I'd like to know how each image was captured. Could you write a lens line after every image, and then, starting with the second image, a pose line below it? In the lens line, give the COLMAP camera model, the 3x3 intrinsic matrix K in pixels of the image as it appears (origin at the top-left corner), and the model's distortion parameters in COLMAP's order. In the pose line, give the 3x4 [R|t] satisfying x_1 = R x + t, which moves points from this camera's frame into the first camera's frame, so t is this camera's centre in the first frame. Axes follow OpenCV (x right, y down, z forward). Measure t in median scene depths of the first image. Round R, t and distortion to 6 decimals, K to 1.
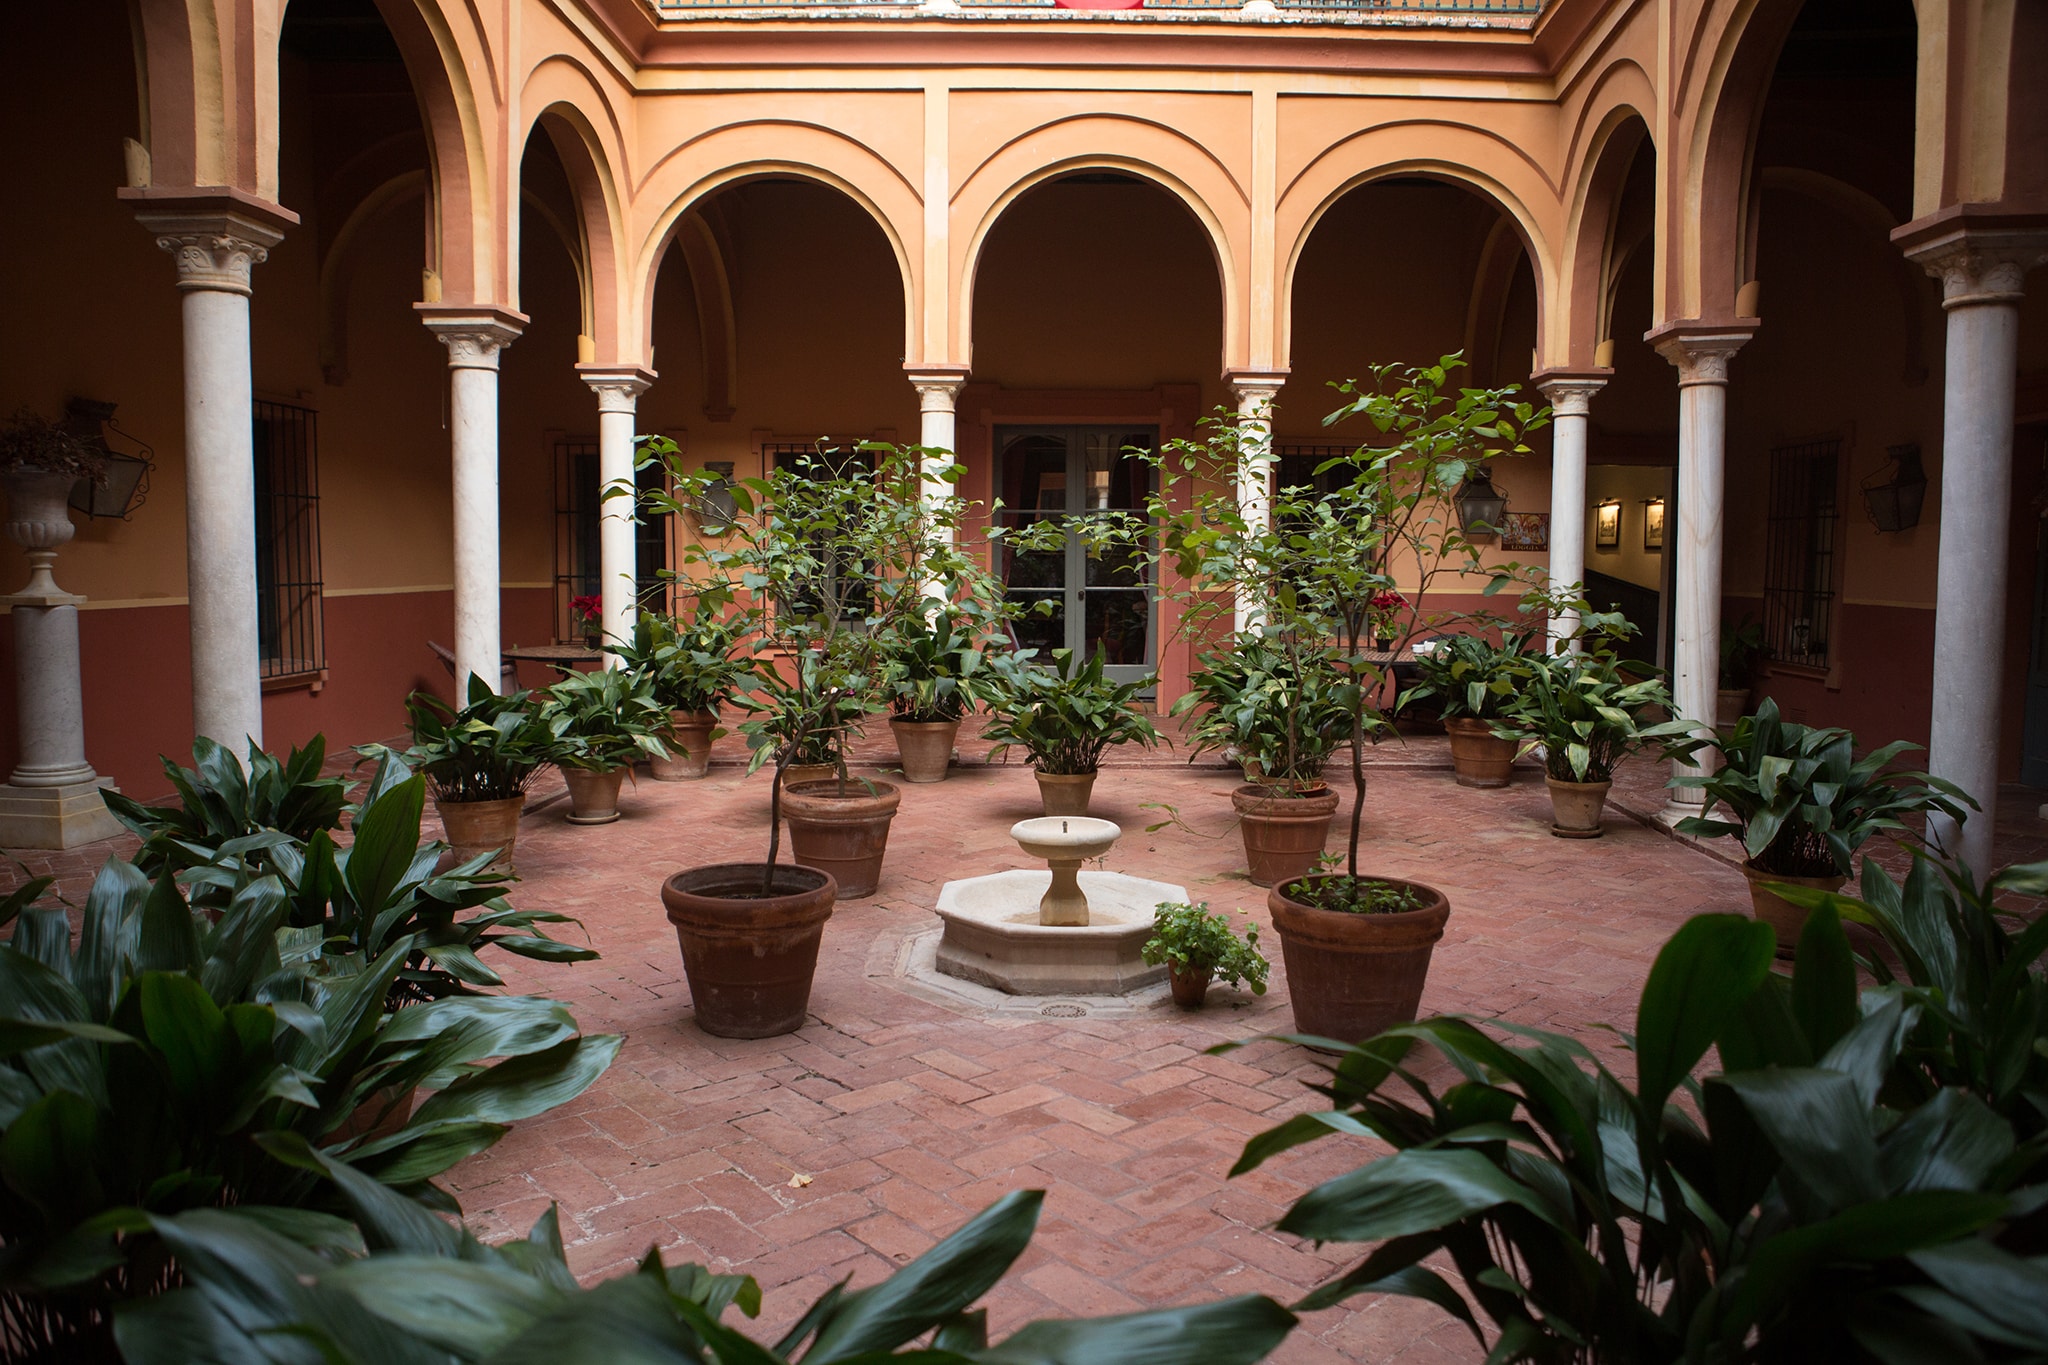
lens RADIAL K [[1370.0, 0, 1020.3], [0, 1370.0, 699.1], [0, 0, 1]] dist [-0.096426, 0.059296]
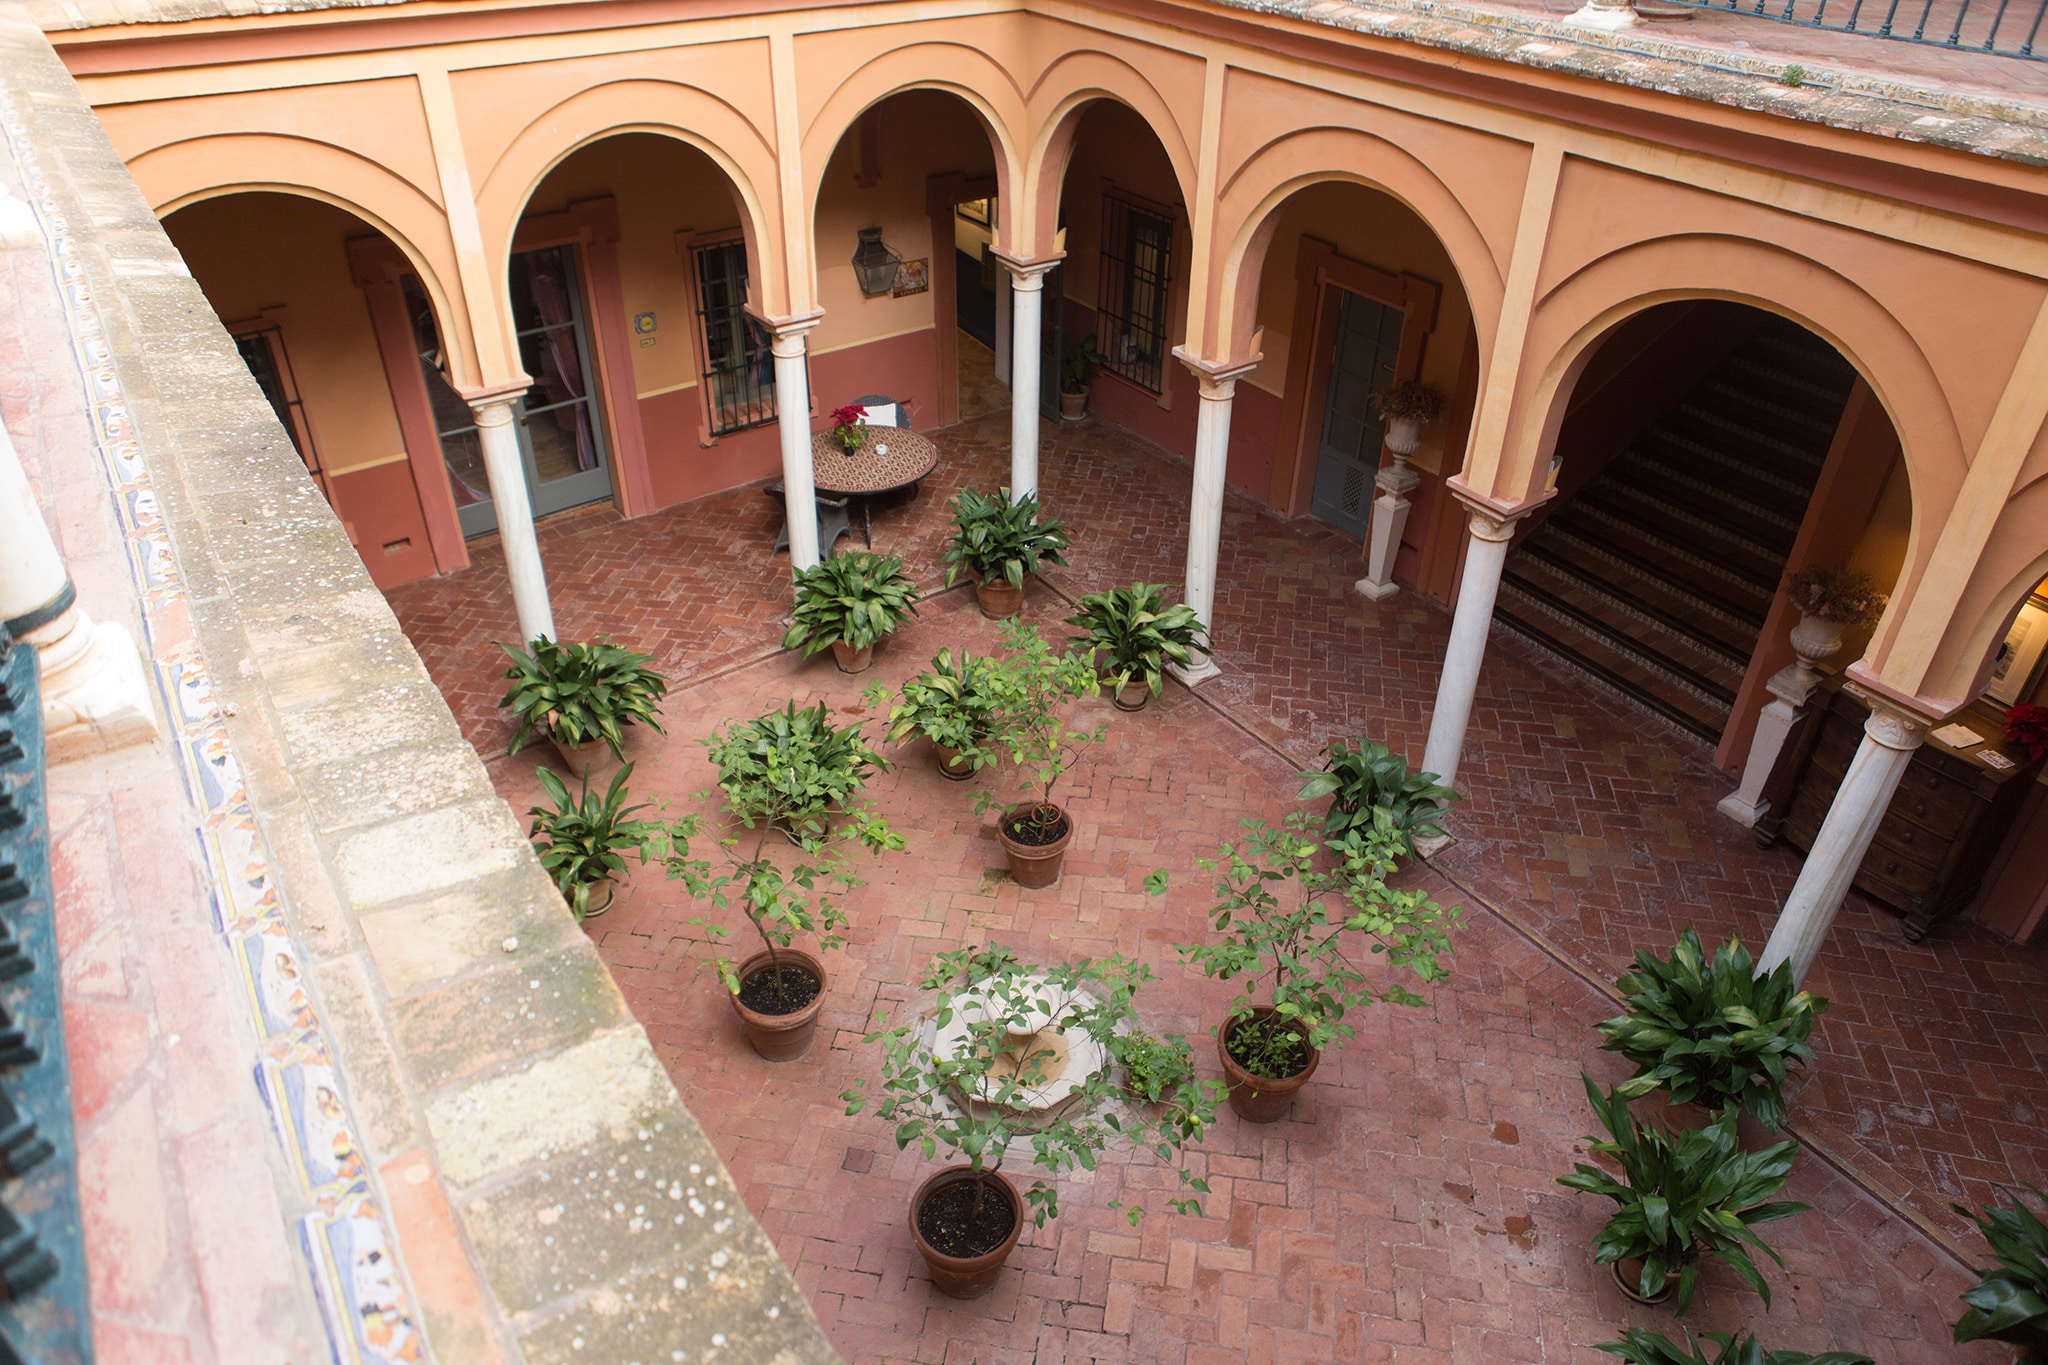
lens RADIAL K [[1370.0, 0, 1020.3], [0, 1370.0, 699.1], [0, 0, 1]] dist [-0.096426, 0.059296]
pose [[0.776437, -0.352758, 0.522213, -0.341741], [0.047002, 0.858761, 0.510215, -0.517884], [-0.628440, -0.371605, 0.683354, 0.076956]]
